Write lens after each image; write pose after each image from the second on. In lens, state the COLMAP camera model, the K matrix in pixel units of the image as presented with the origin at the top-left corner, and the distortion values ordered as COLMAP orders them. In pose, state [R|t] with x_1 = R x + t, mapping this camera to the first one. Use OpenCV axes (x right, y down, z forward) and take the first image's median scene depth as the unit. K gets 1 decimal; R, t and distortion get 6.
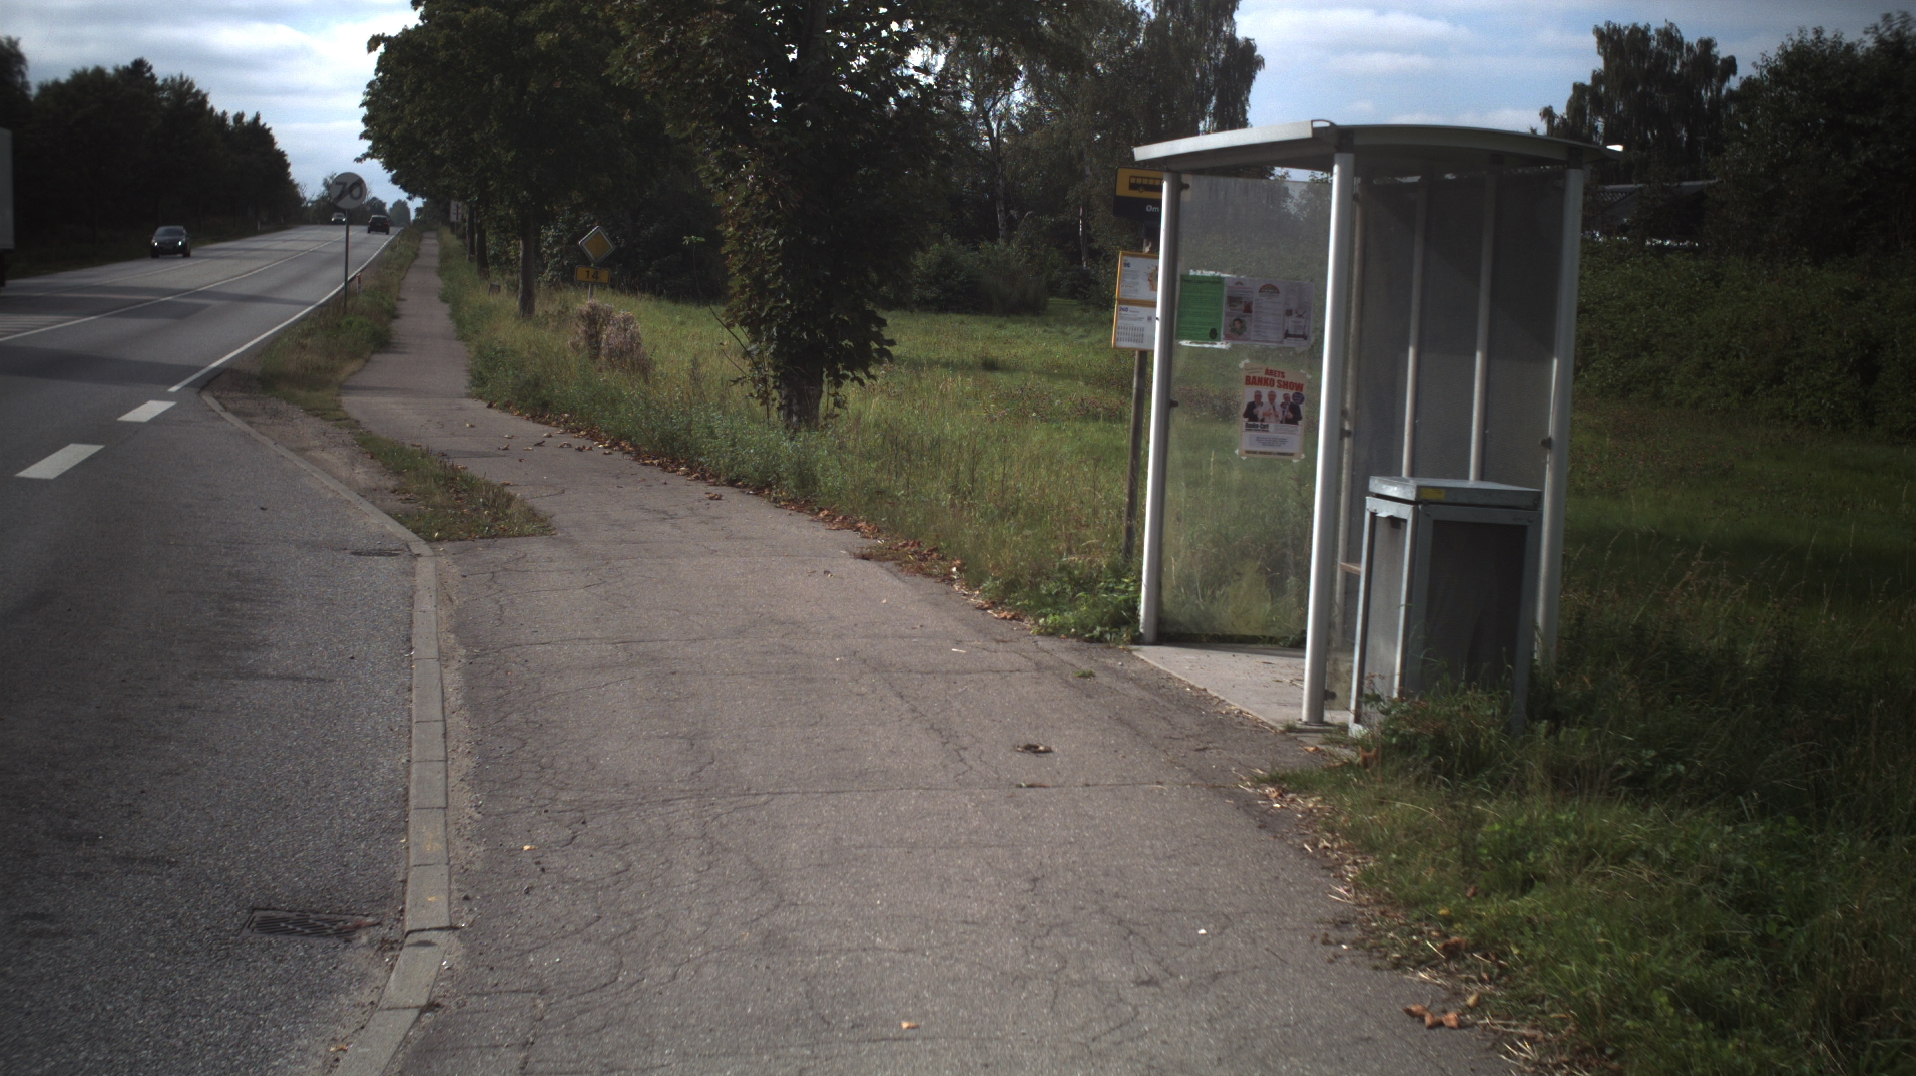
lens RADIAL K [[3841.1, 0, 958.0], [0, 3841.1, 538.0], [0, 0, 1]] dist [-0.315591, 0.878565]
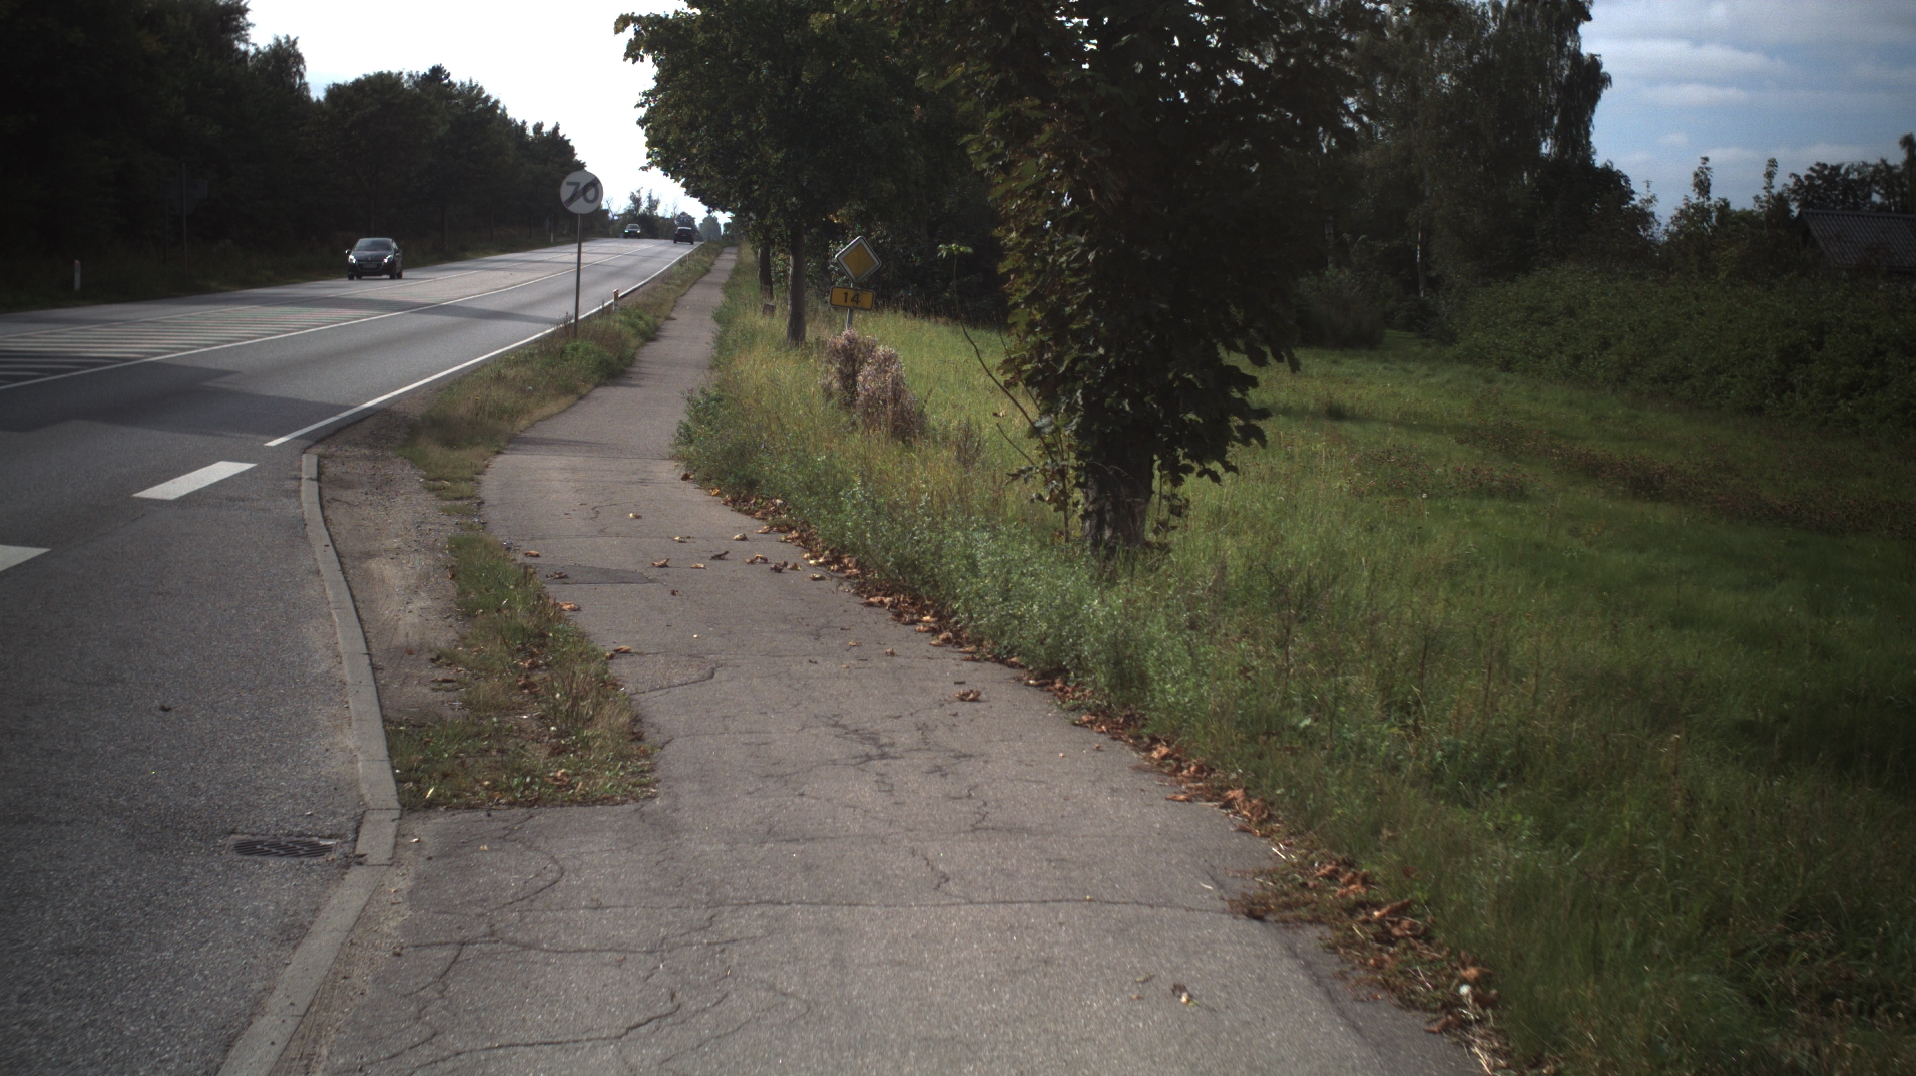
lens RADIAL K [[3841.1, 0, 958.0], [0, 3841.1, 538.0], [0, 0, 1]] dist [-0.315591, 0.878565]
pose [[0.996619, 0.020959, -0.079446, -0.007868], [-0.021438, 0.999757, -0.005177, -0.012517], [0.079318, 0.006863, 0.996826, 0.170609]]
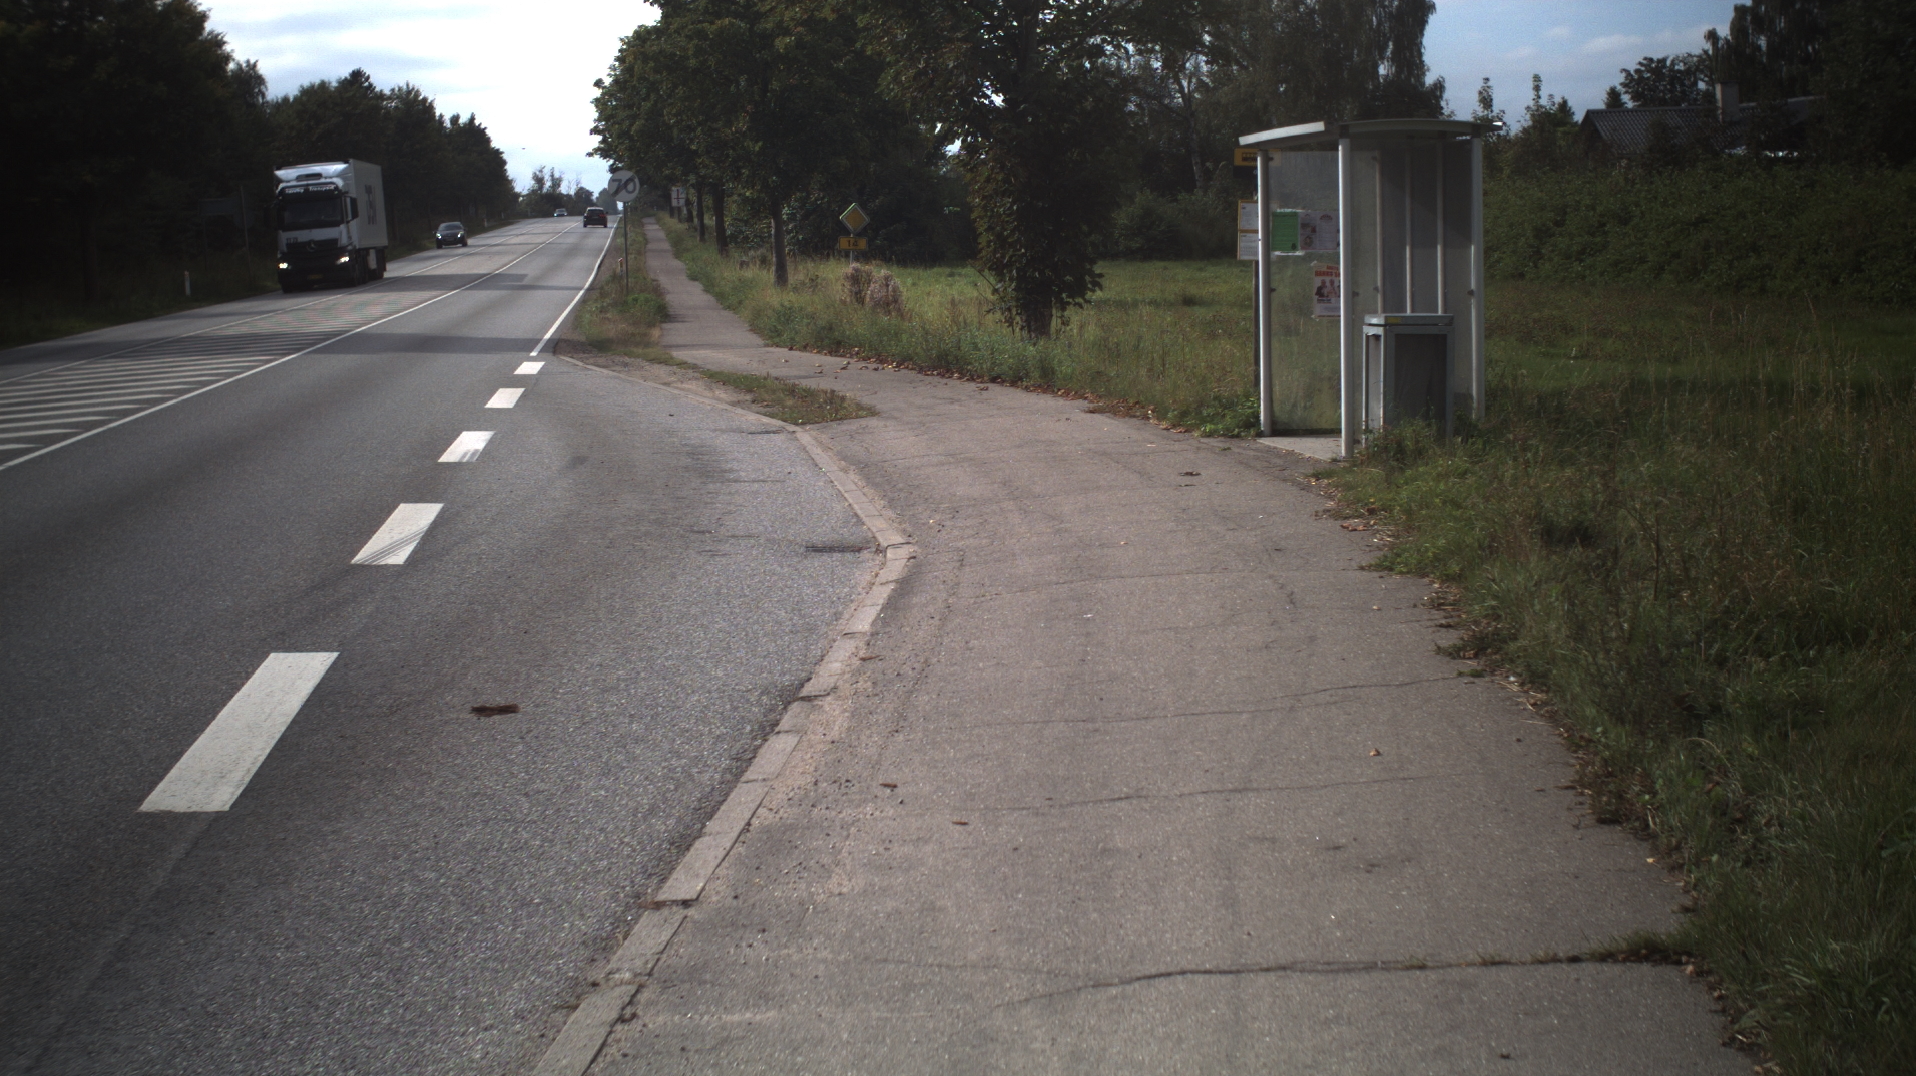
lens RADIAL K [[3841.1, 0, 958.0], [0, 3841.1, 538.0], [0, 0, 1]] dist [-0.315591, 0.878565]
pose [[0.996304, -0.062528, -0.058887, 0.003031], [0.063165, 0.997962, 0.009012, 0.012439], [0.058203, -0.012699, 0.998224, -0.169747]]
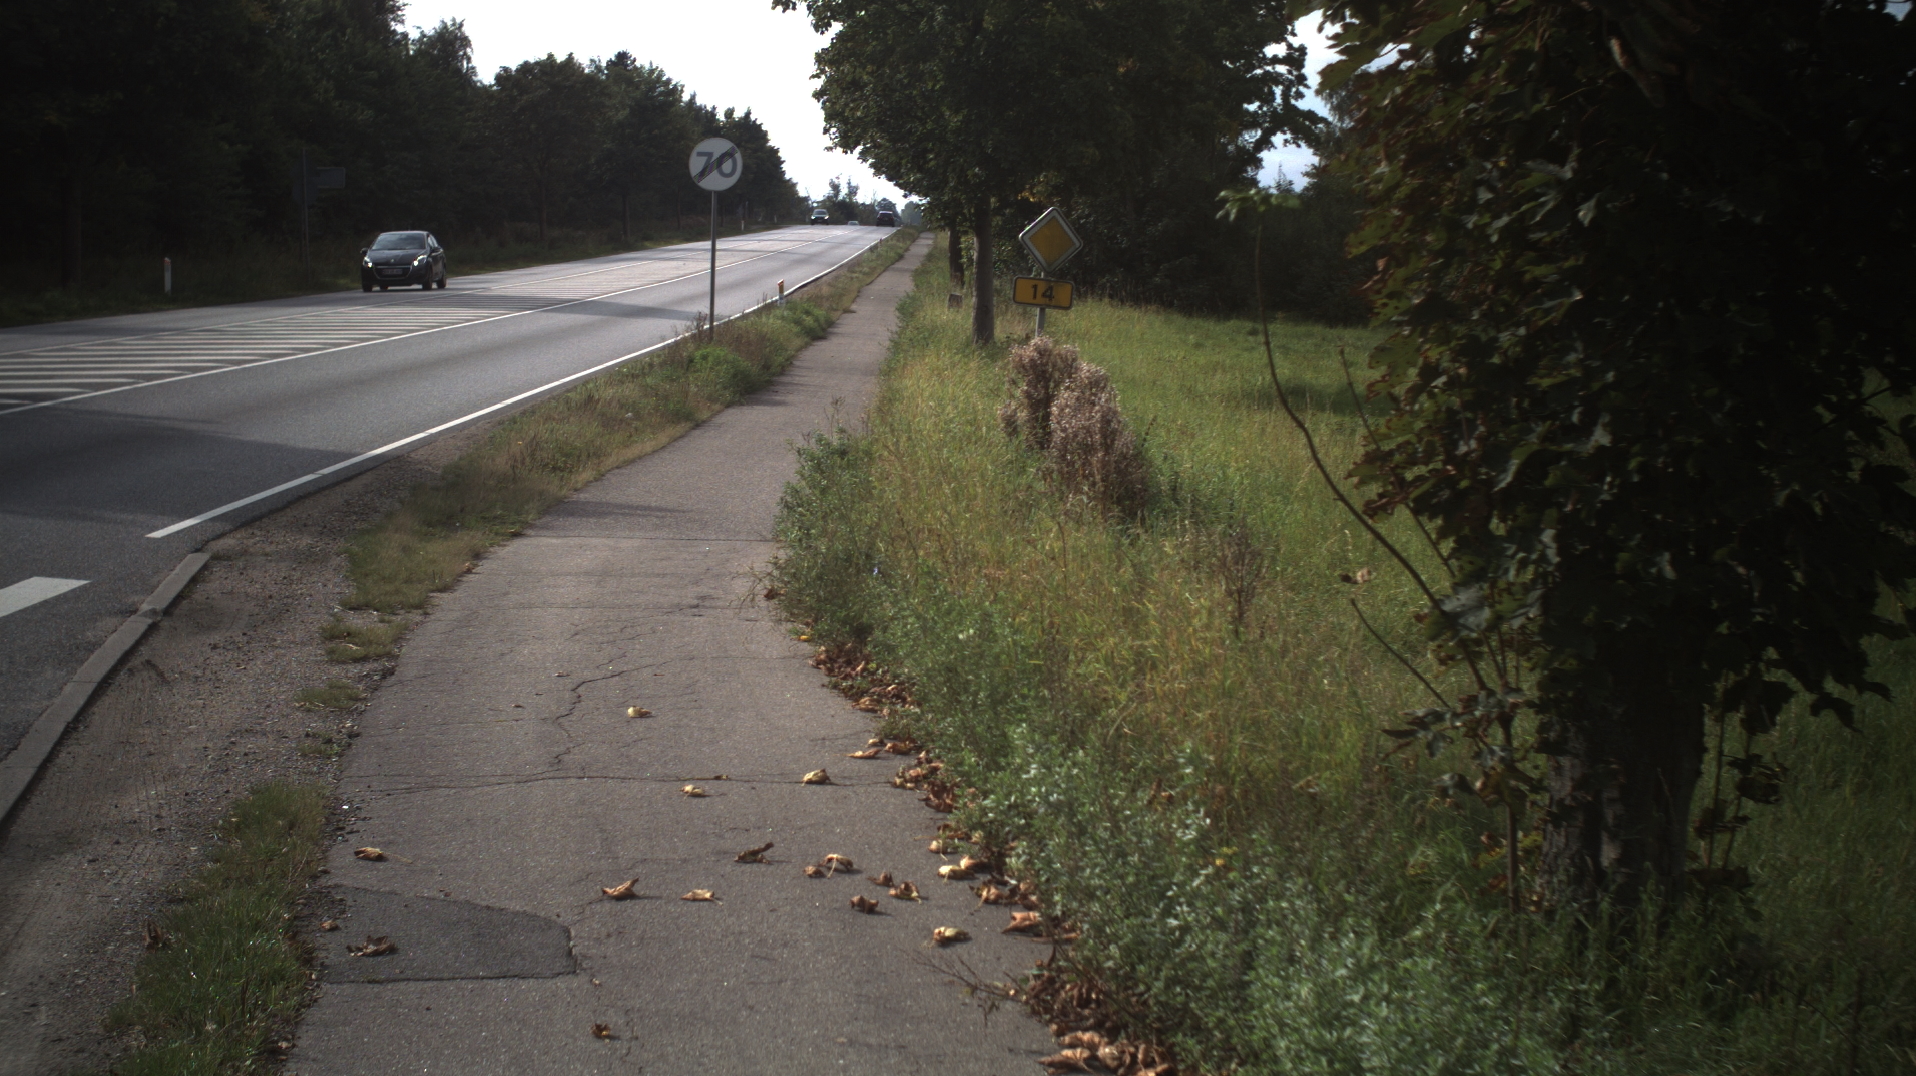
lens RADIAL K [[3841.1, 0, 958.0], [0, 3841.1, 538.0], [0, 0, 1]] dist [-0.315591, 0.878565]
pose [[0.991075, 0.006178, -0.133159, -0.025020], [-0.006244, 0.999981, -0.000079, -0.025360], [0.133156, 0.000910, 0.991095, 0.341398]]
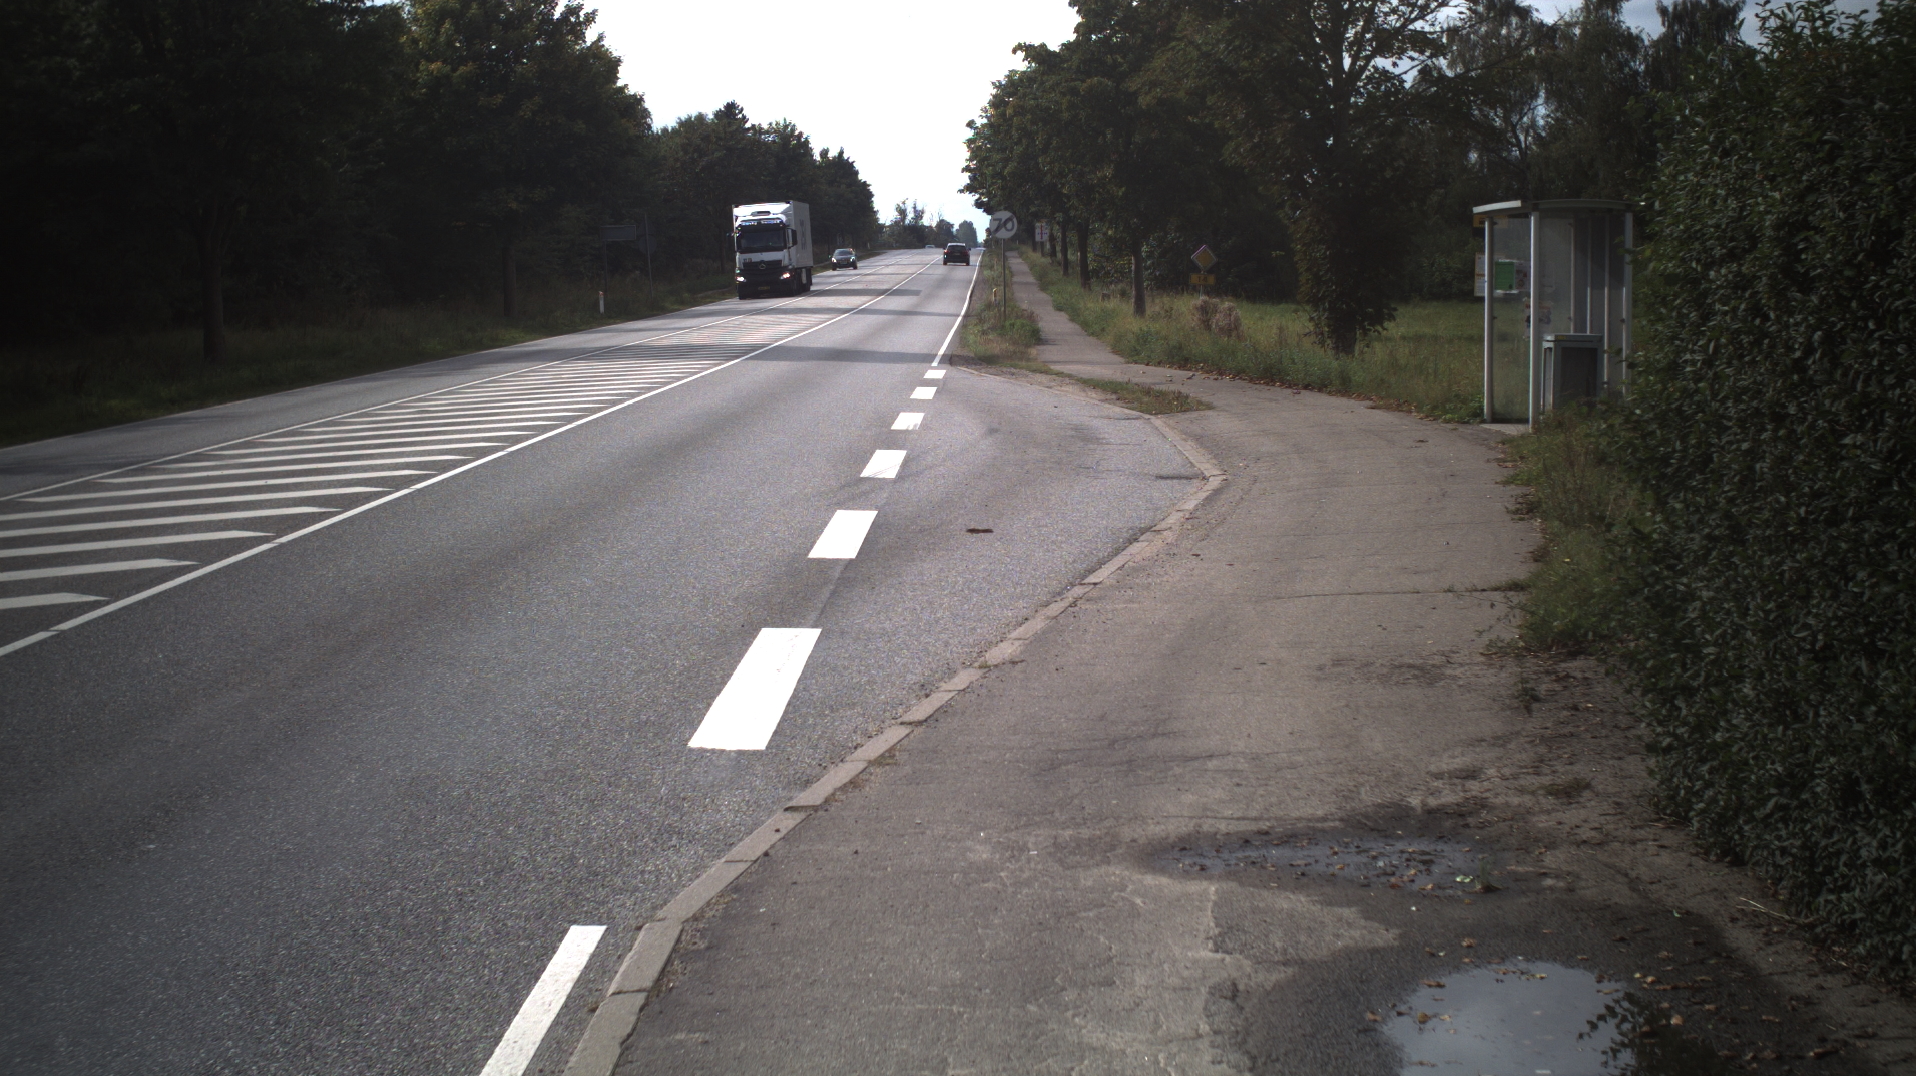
lens RADIAL K [[3841.1, 0, 958.0], [0, 3841.1, 538.0], [0, 0, 1]] dist [-0.315591, 0.878565]
pose [[0.988035, -0.038623, -0.149316, 0.019110], [0.038298, 0.999254, -0.005053, 0.024747], [0.149399, -0.000726, 0.988777, -0.337119]]
